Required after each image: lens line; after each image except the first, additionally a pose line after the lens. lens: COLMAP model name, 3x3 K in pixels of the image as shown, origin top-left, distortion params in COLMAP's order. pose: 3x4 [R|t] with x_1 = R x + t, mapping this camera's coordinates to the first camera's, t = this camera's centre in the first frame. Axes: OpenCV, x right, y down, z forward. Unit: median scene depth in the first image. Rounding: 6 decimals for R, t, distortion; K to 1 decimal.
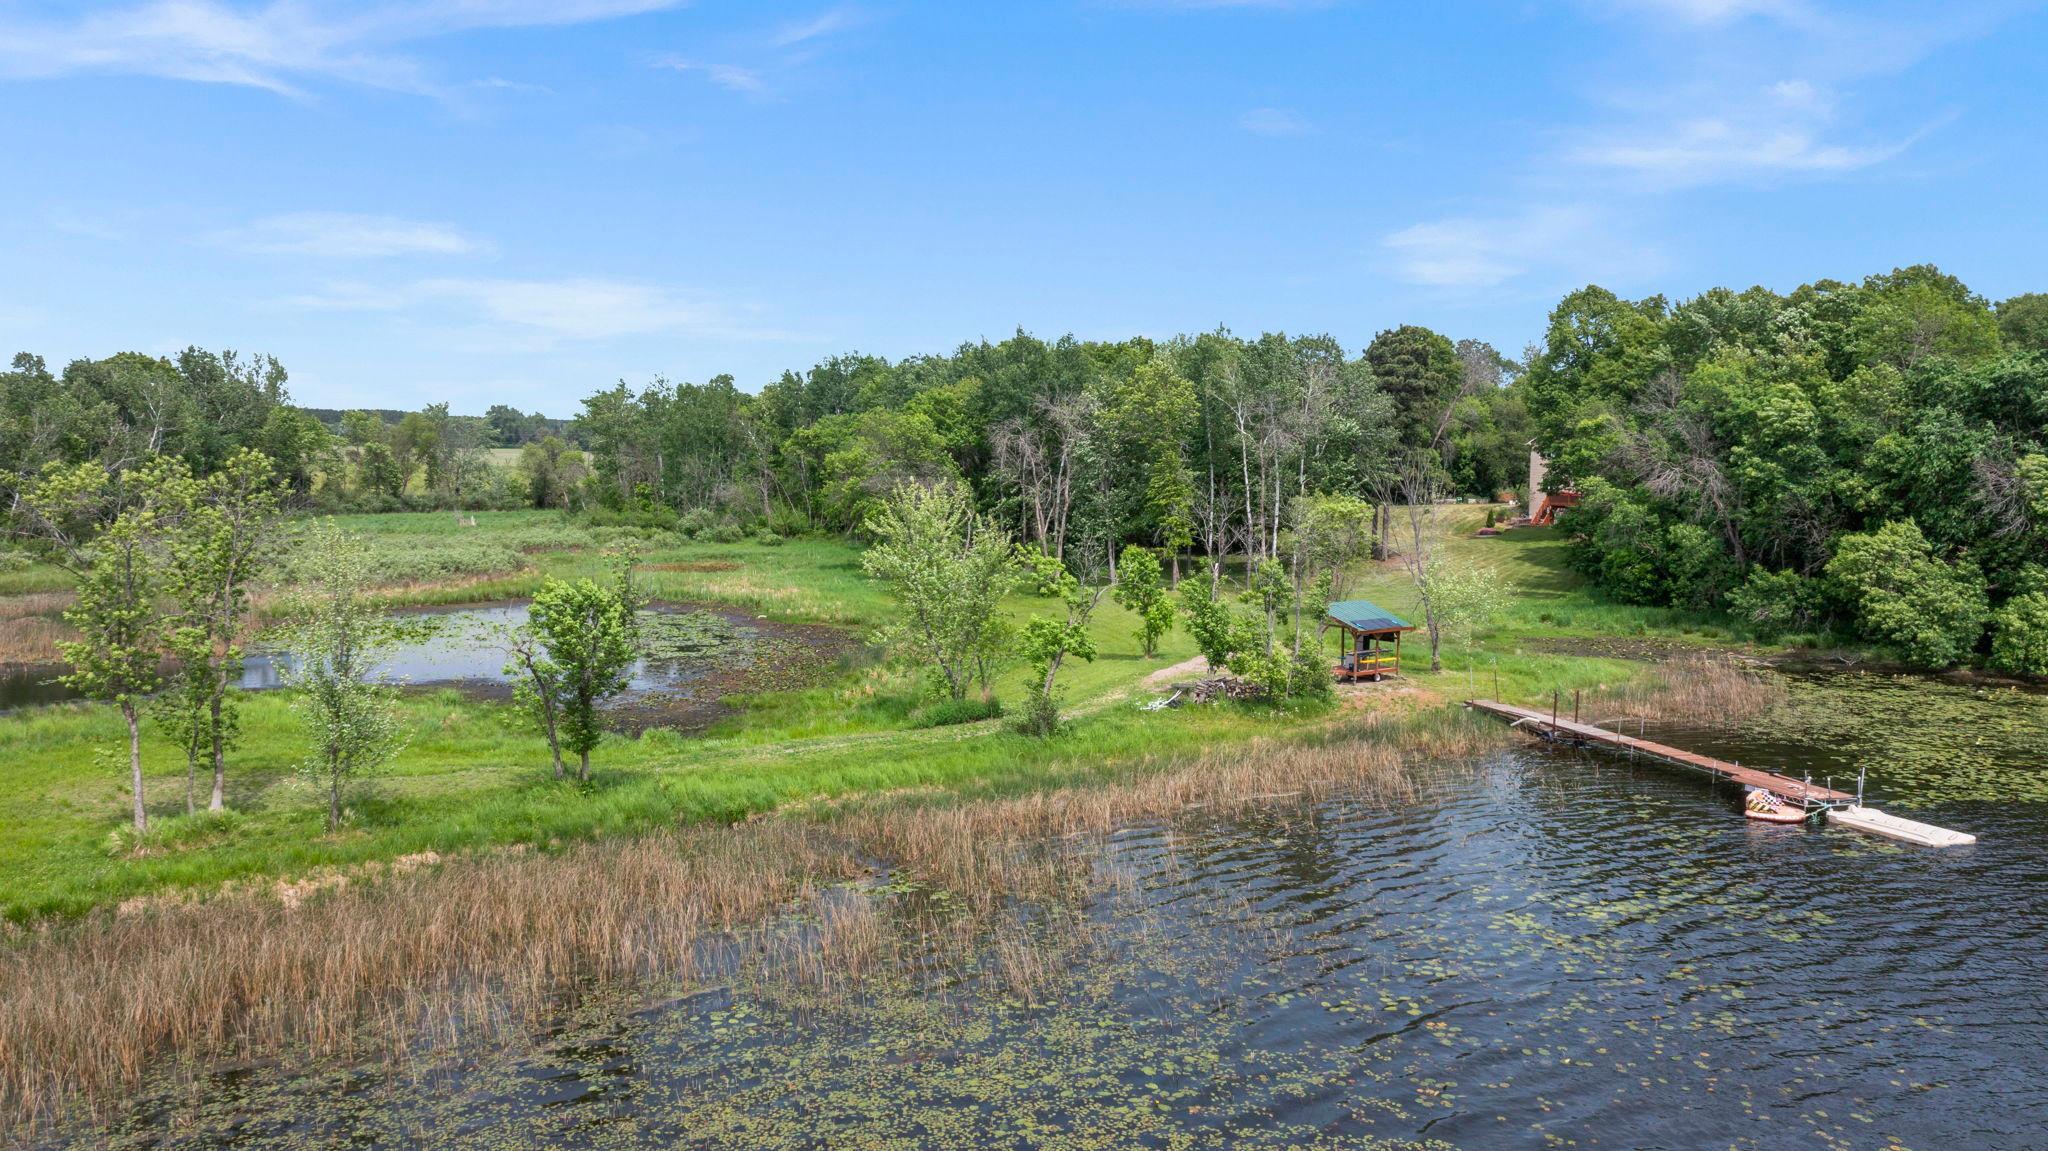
lens RADIAL K [[1622.9, 0, 1031.8], [0, 1622.9, 524.6], [0, 0, 1]] dist [0.000557, 0.002656]
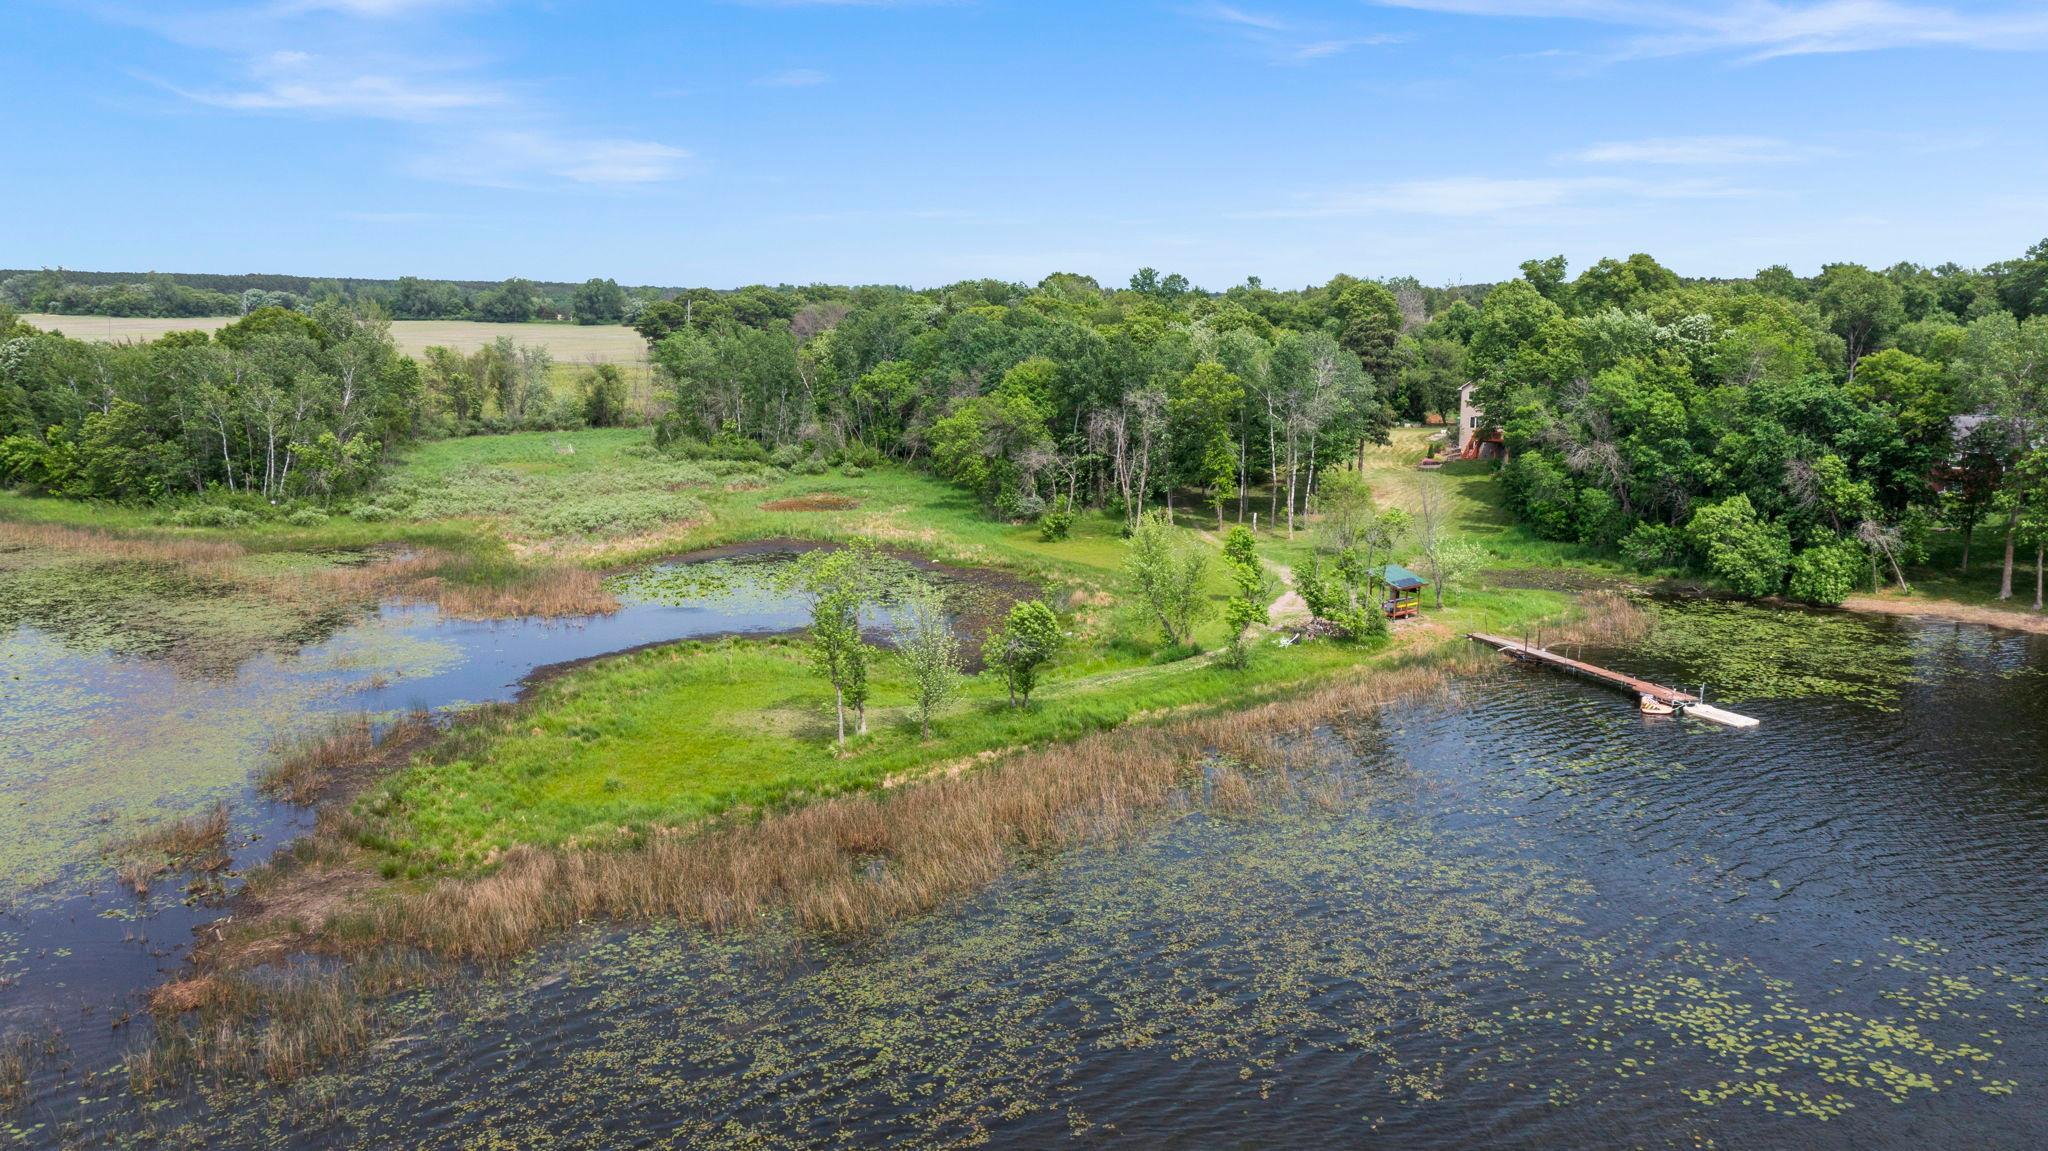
lens RADIAL K [[1622.9, 0, 1031.8], [0, 1622.9, 524.6], [0, 0, 1]] dist [0.000557, 0.002656]
pose [[0.997274, -0.013676, 0.072515, -0.209246], [0.006987, 0.995762, 0.091706, -0.112601], [-0.073462, -0.090949, 0.993142, -0.417607]]
